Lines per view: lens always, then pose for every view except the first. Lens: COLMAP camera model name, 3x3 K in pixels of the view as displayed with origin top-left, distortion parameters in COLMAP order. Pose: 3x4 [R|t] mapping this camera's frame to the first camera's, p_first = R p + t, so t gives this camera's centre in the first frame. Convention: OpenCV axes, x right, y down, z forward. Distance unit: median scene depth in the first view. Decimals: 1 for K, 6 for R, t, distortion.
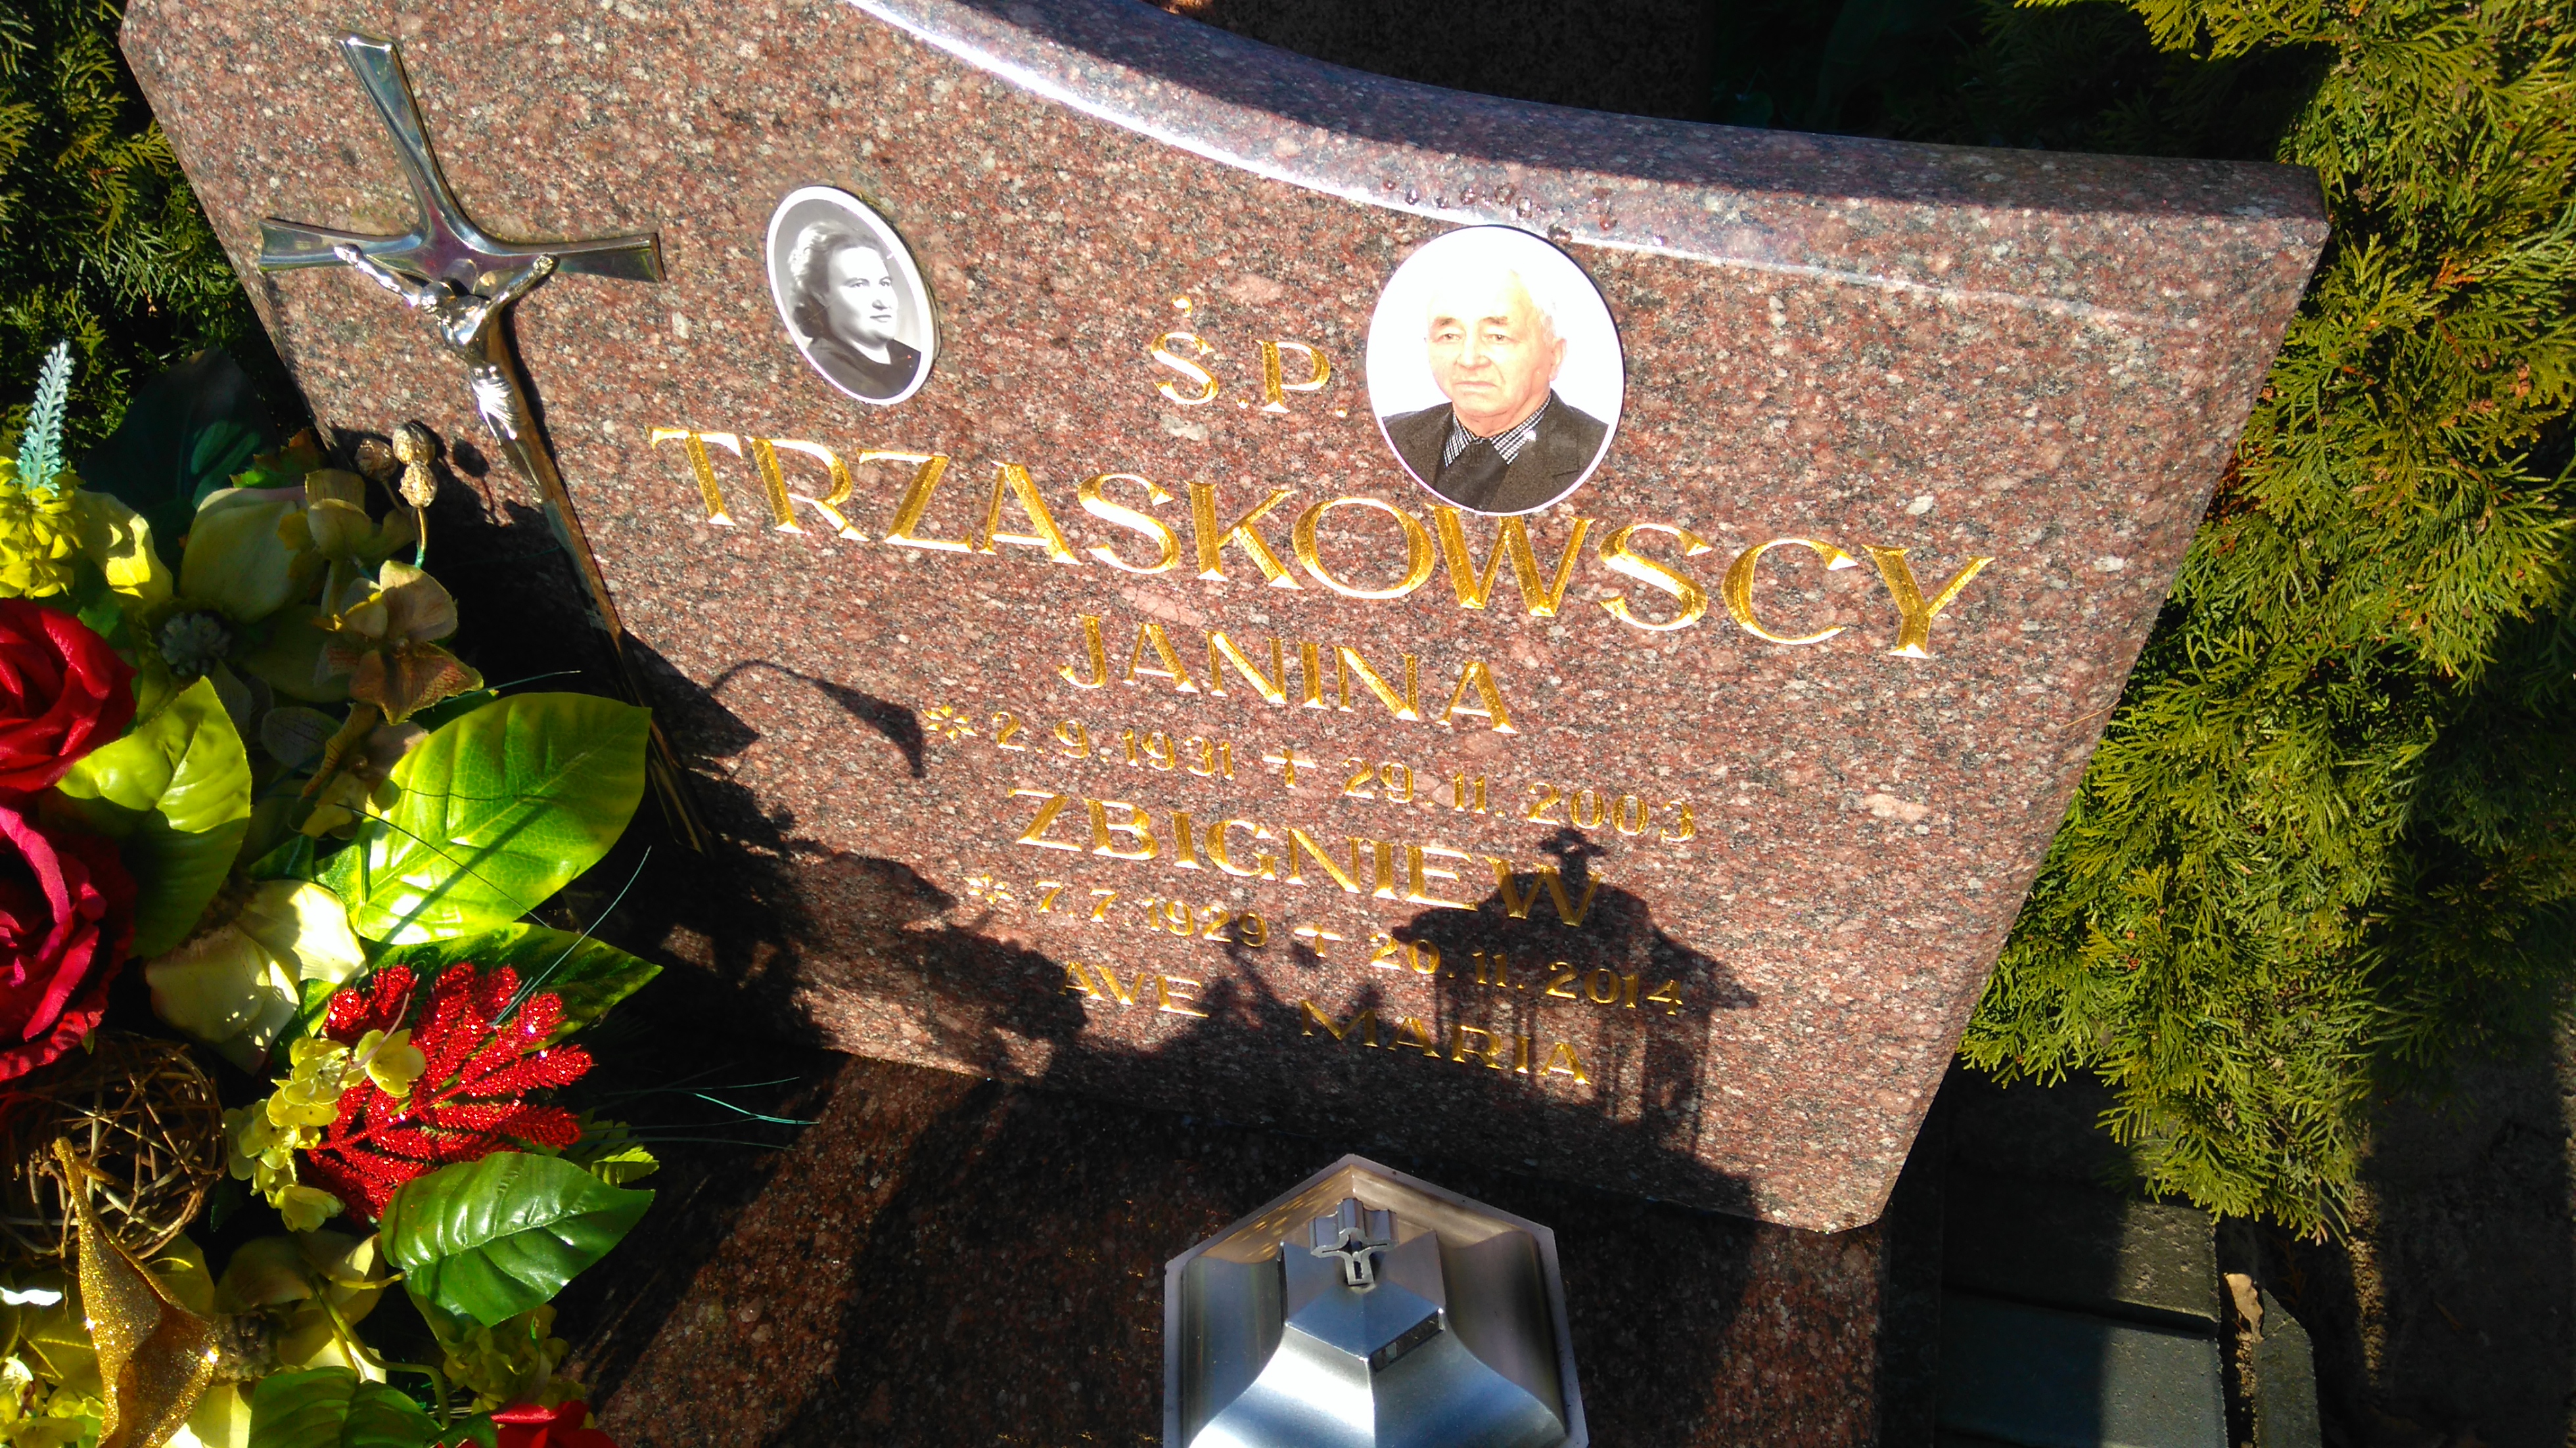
lens RADIAL K [[1954.4, 0, 1287.0], [0, 1954.4, 739.8], [0, 0, 1]] dist [0.116968, -0.182207]
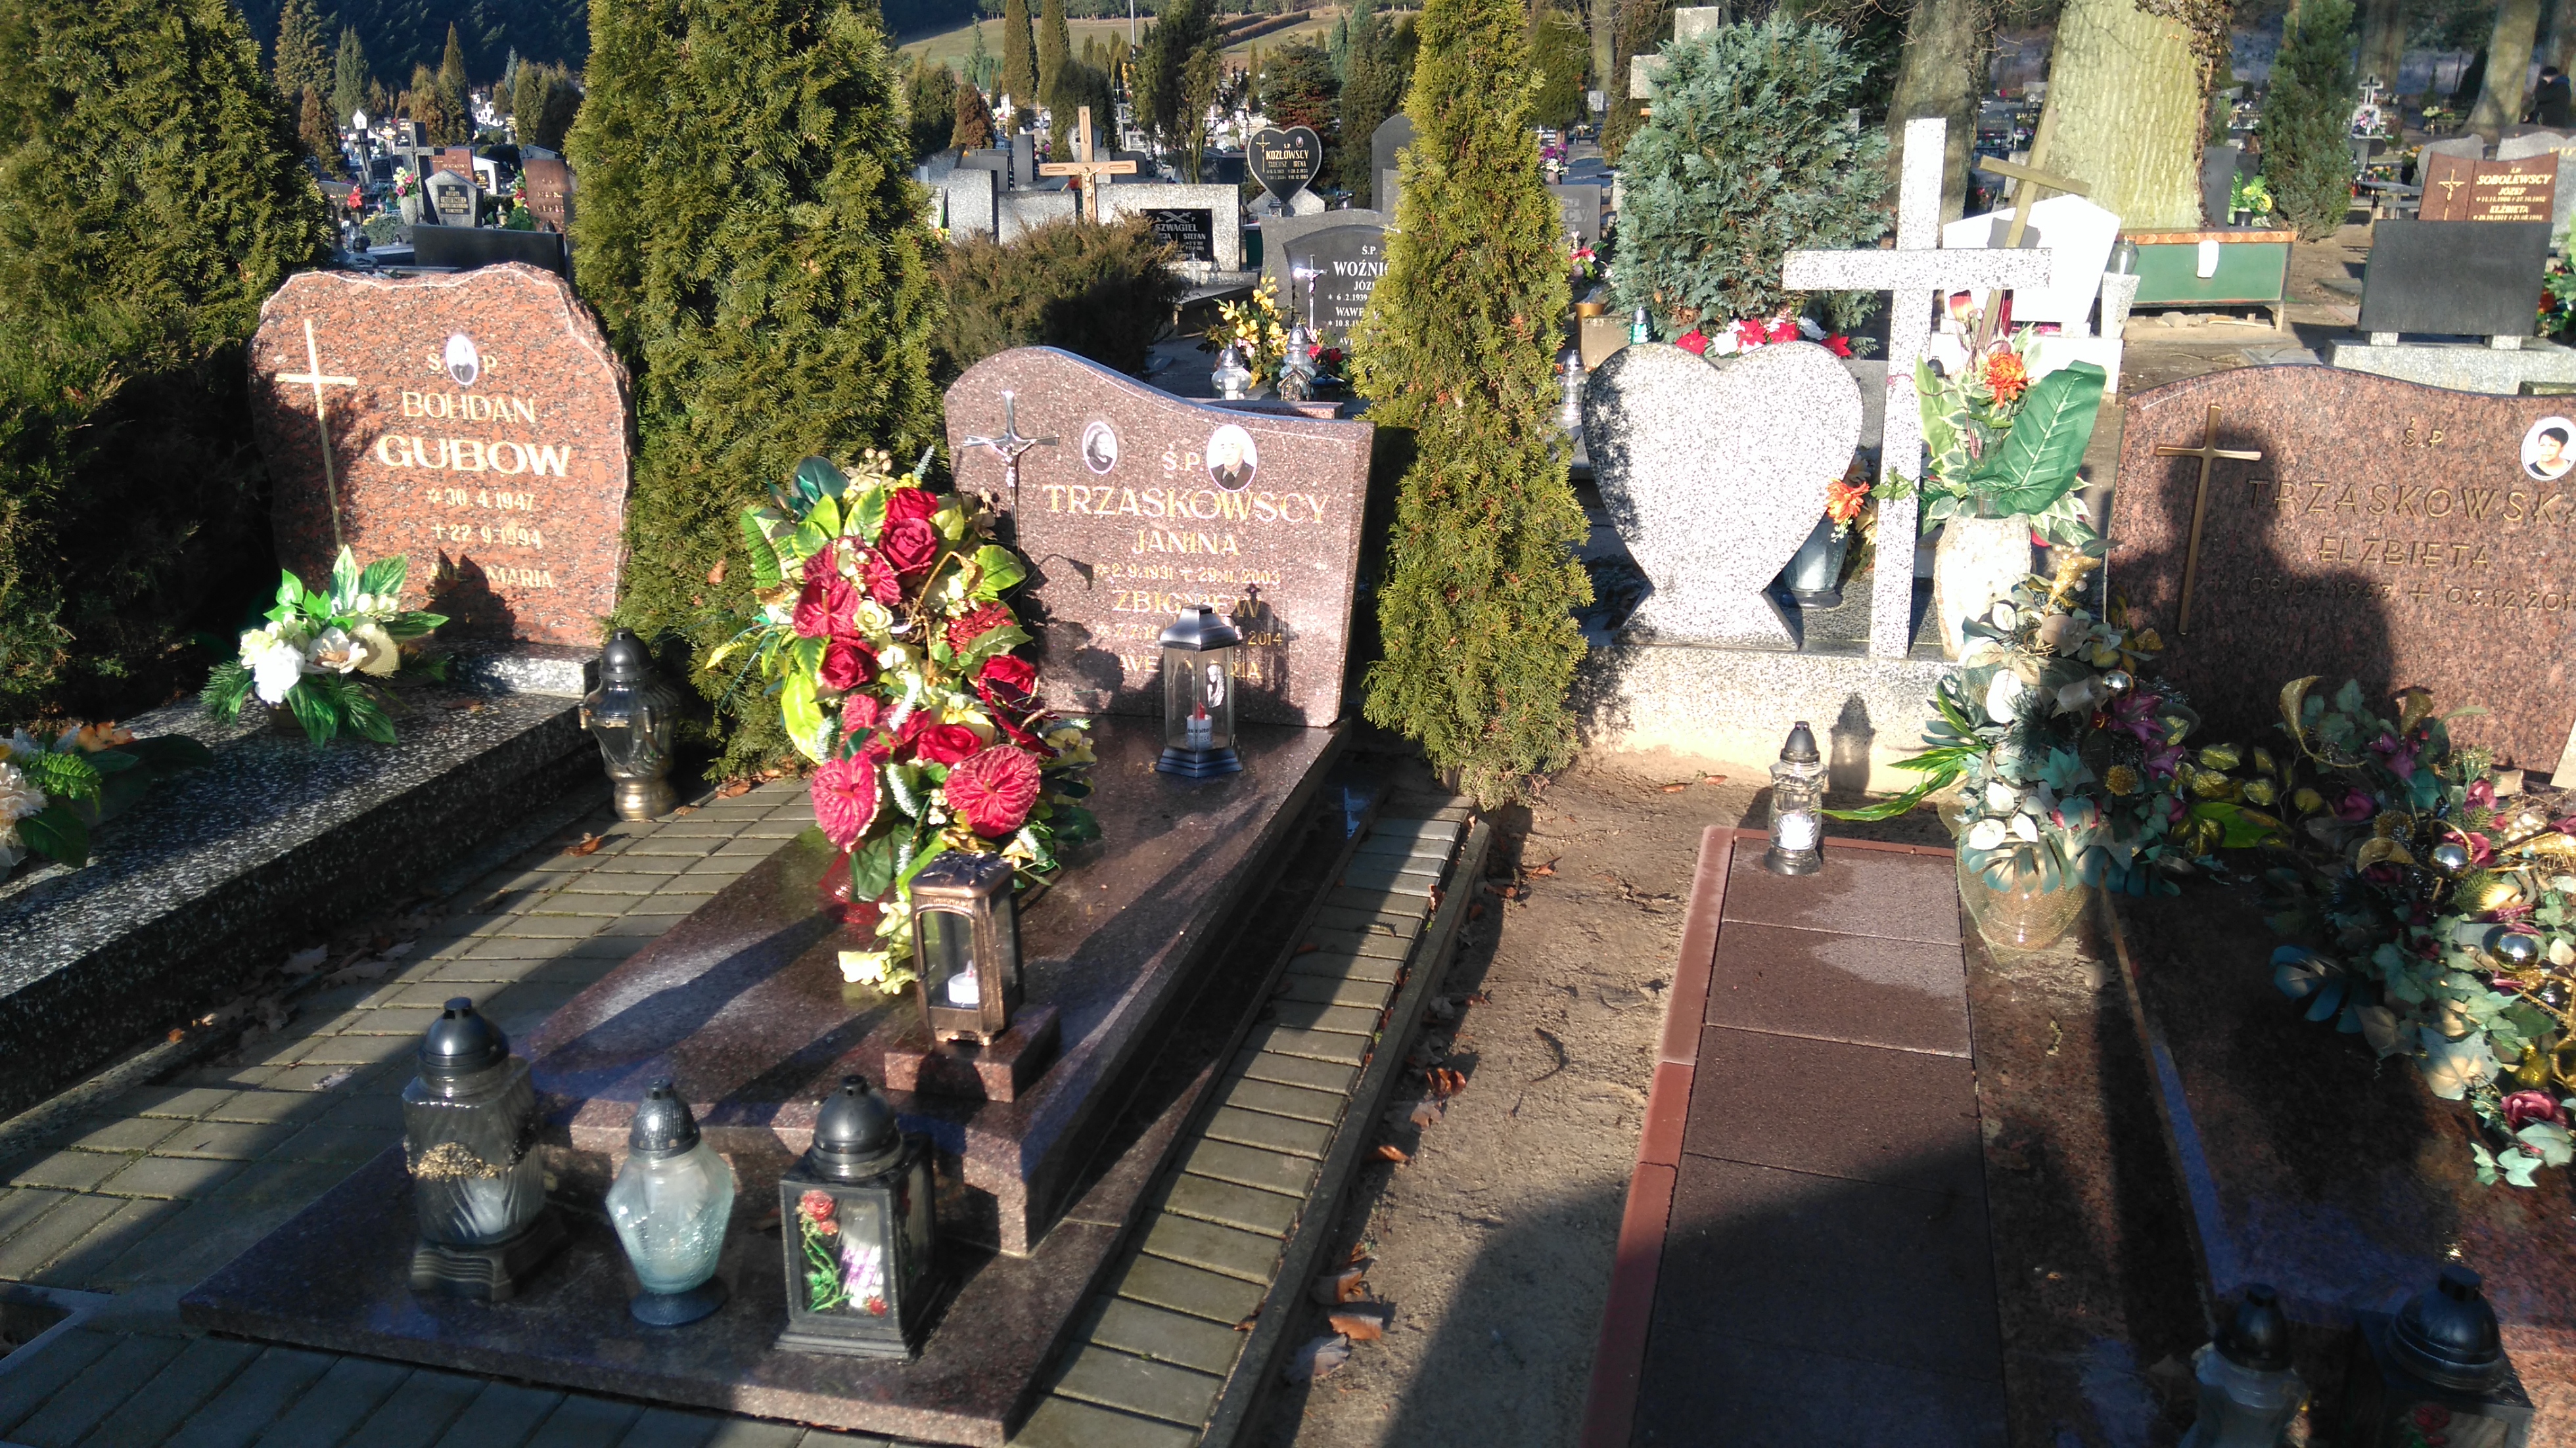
lens RADIAL K [[1954.4, 0, 1287.0], [0, 1954.4, 739.8], [0, 0, 1]] dist [0.116968, -0.182207]
pose [[0.997876, 0.060343, 0.024530, 0.132047], [-0.044934, 0.910323, -0.411452, 2.006522], [-0.047159, 0.409476, 0.911101, -2.600294]]
